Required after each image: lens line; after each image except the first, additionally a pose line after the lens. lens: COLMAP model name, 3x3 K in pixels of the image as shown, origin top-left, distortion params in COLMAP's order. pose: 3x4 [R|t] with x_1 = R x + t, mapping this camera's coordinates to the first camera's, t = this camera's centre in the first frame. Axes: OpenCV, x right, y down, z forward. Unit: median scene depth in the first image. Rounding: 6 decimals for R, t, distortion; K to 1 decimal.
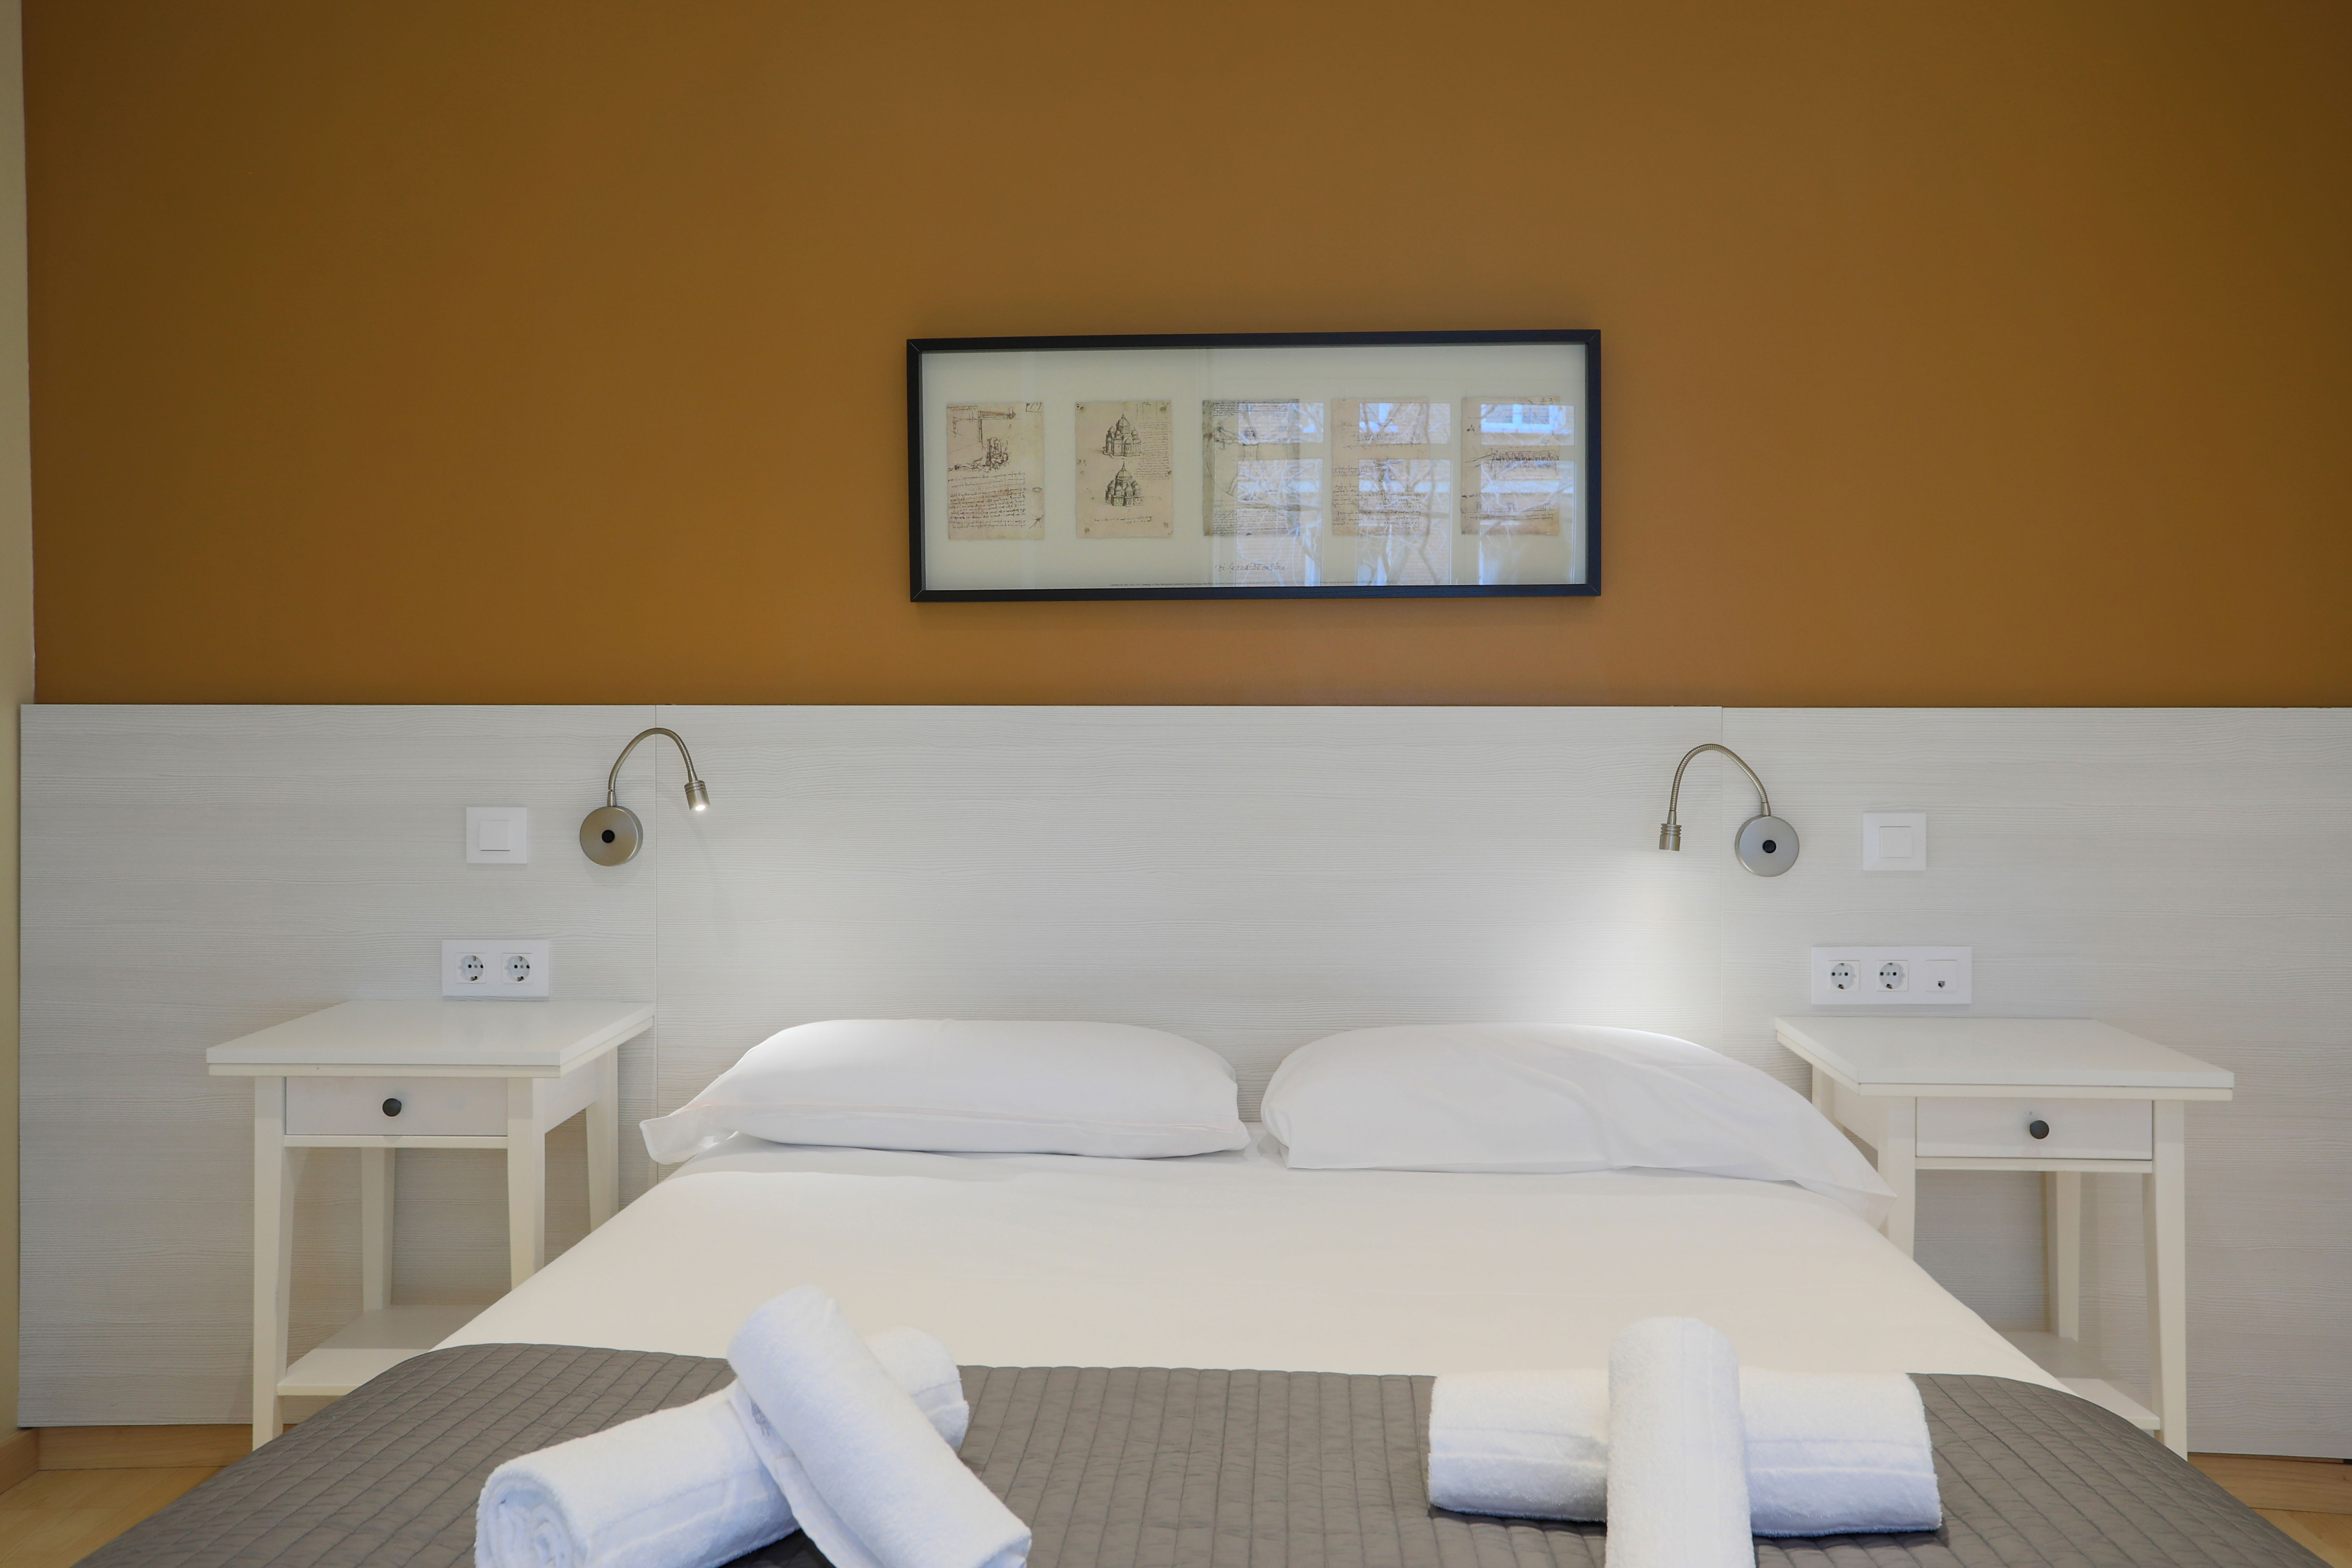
lens RADIAL K [[1600.8, 0, 1203.1], [0, 1600.8, 745.3], [0, 0, 1]] dist [-0.001414, 0.007568]
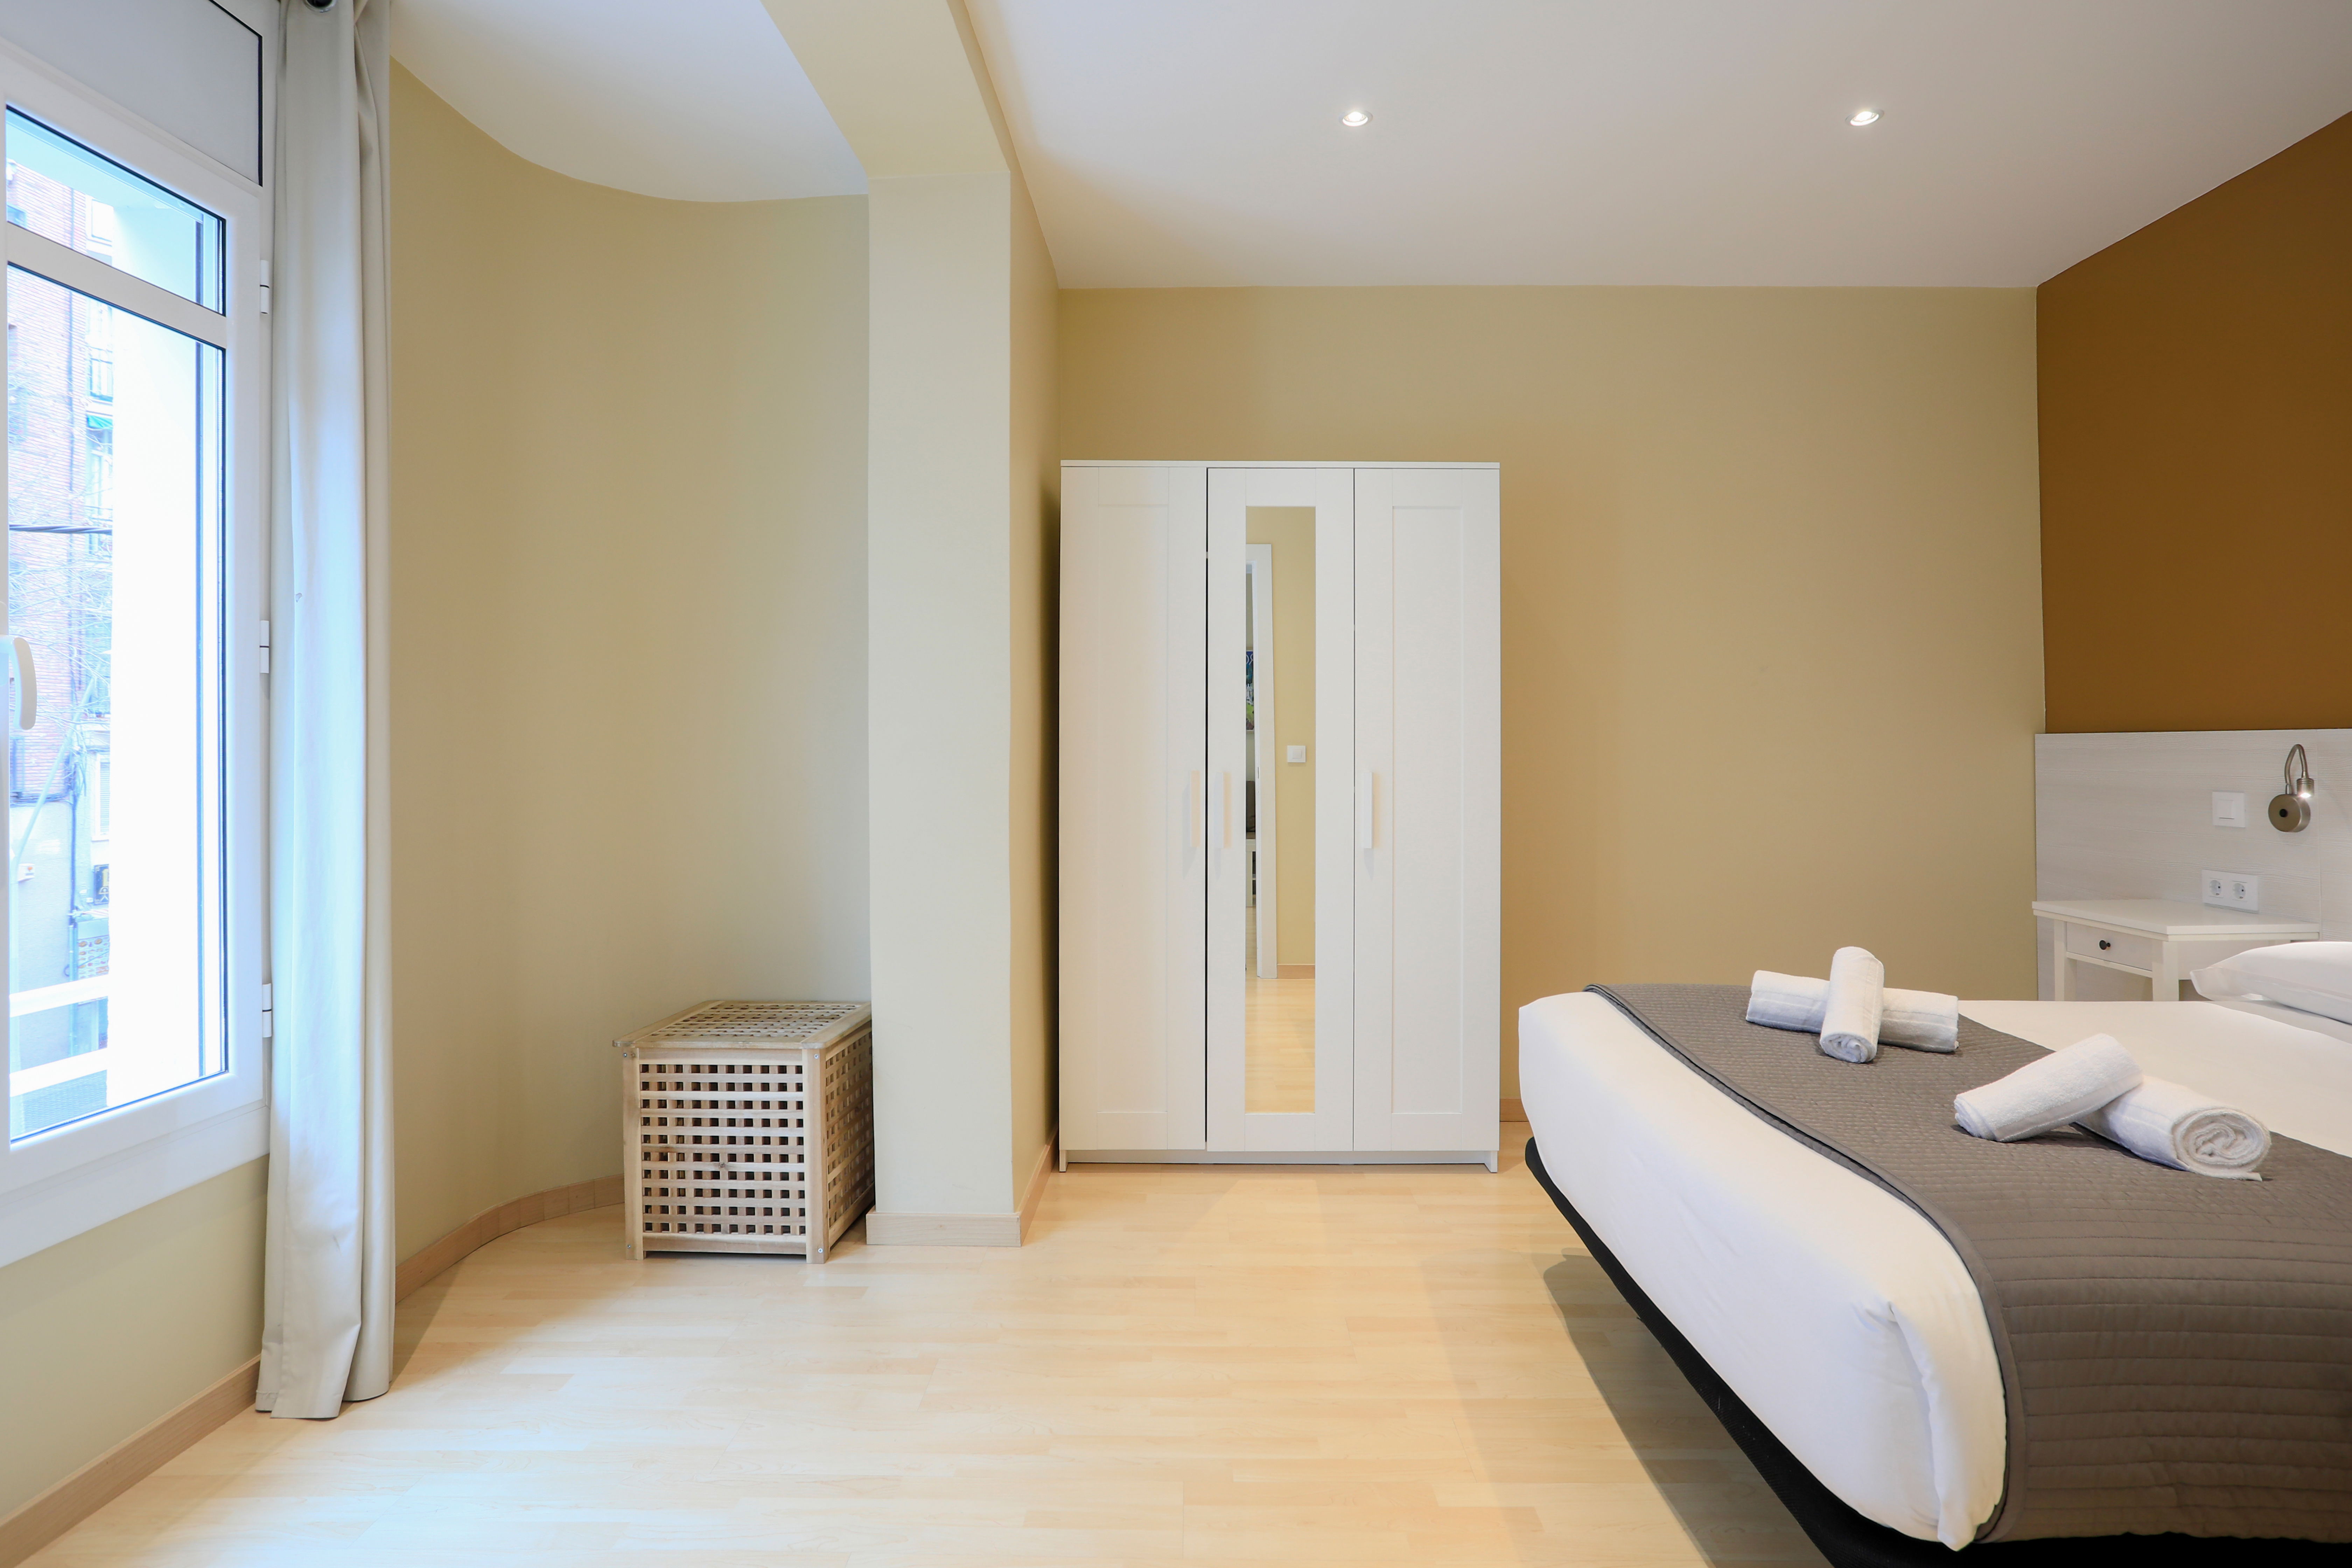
lens RADIAL K [[1239.2, 0, 1226.2], [0, 1239.2, 734.5], [0, 0, 1]] dist [-0.057182, 0.033923]
pose [[0.050048, -0.012742, -0.998666, 0.769803], [-0.005615, 0.999899, -0.013039, 0.001495], [0.998731, 0.006261, 0.049971, -0.096156]]
